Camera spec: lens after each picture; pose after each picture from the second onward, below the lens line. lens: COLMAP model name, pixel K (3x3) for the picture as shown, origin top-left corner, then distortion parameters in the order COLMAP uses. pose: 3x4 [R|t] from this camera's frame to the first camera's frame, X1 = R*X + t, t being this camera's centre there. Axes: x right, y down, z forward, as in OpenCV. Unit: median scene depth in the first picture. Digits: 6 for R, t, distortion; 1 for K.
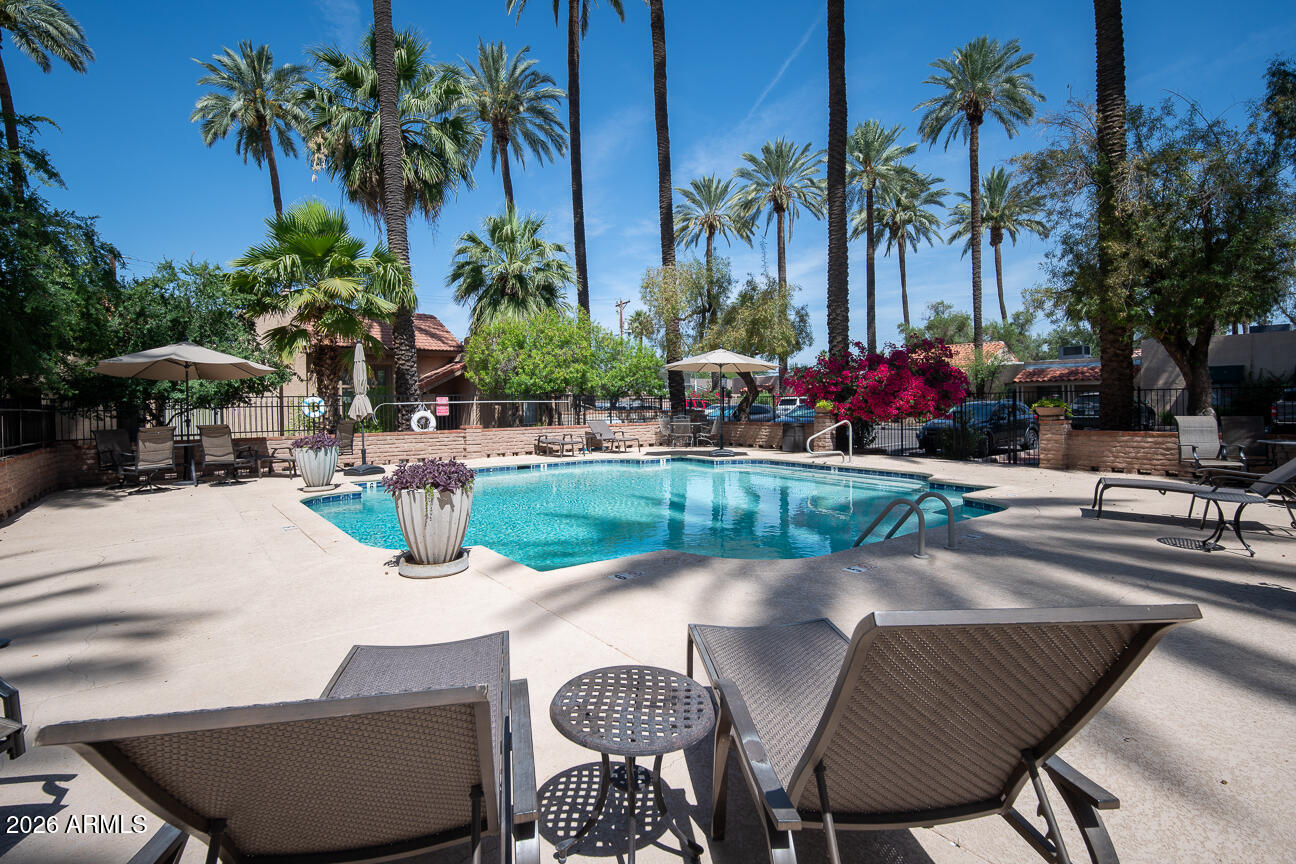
lens RADIAL K [[643.5, 0, 655.6], [0, 643.5, 414.0], [0, 0, 1]] dist [0.003838, -0.006878]
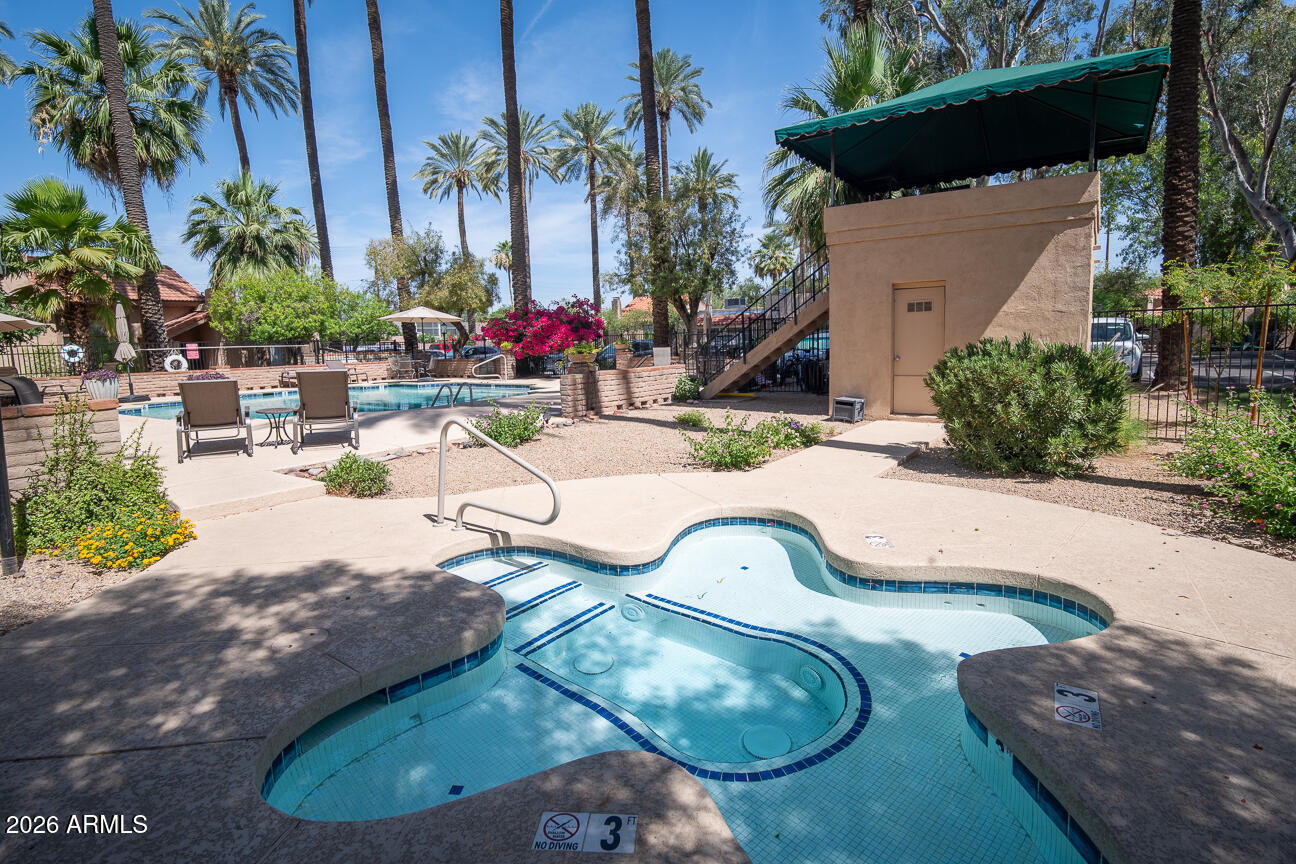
lens RADIAL K [[643.5, 0, 655.6], [0, 643.5, 414.0], [0, 0, 1]] dist [0.003838, -0.006878]
pose [[0.948580, -0.048908, 0.312737, 0.101834], [0.021170, 0.995582, 0.091484, 0.011720], [-0.315830, -0.080159, 0.945424, -0.387523]]
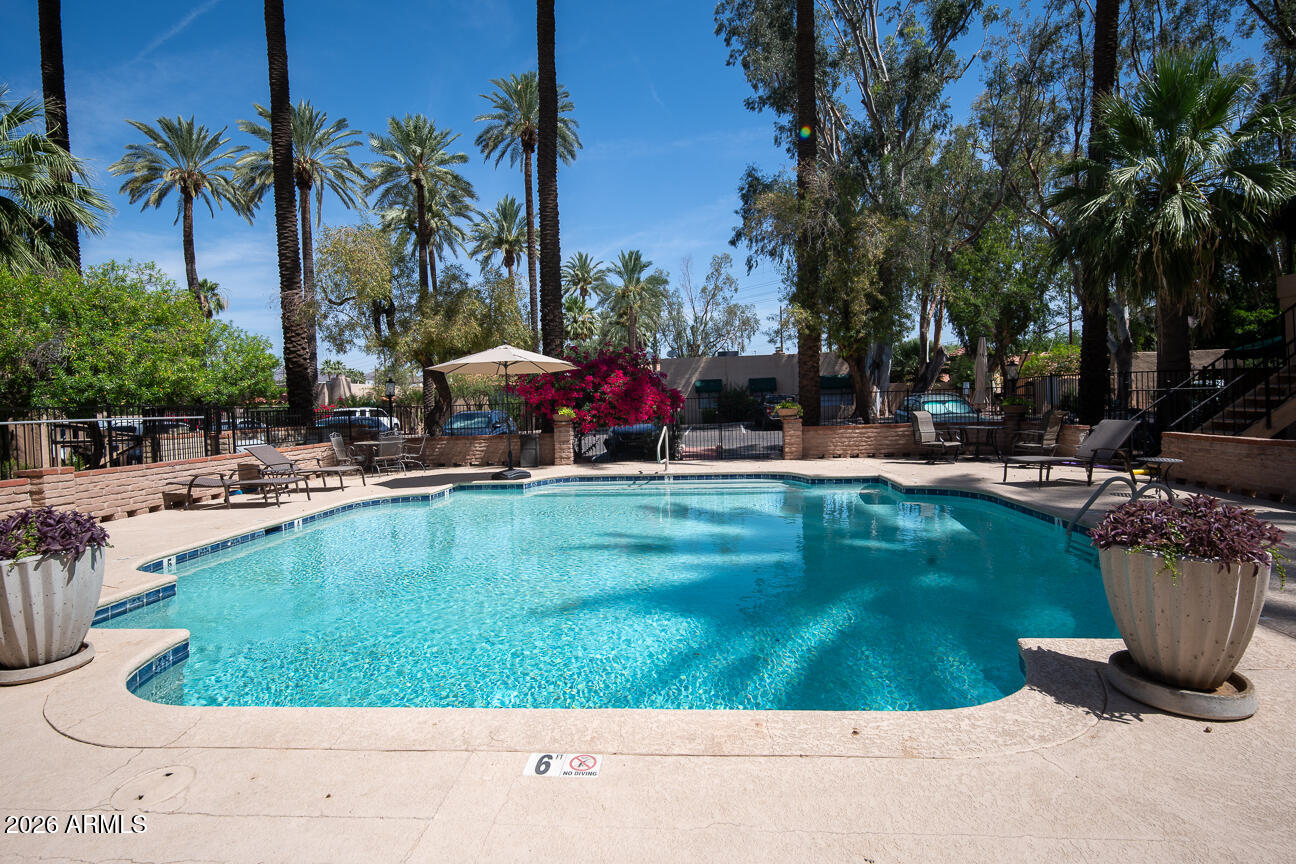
lens RADIAL K [[636.9, 0, 644.9], [0, 636.9, 417.3], [0, 0, 1]] dist [-0.000029, -0.009399]
pose [[0.661851, -0.026220, 0.749177, -0.326211], [0.037871, 0.999281, 0.001517, -0.004374], [-0.748678, 0.027369, 0.662368, 0.301678]]
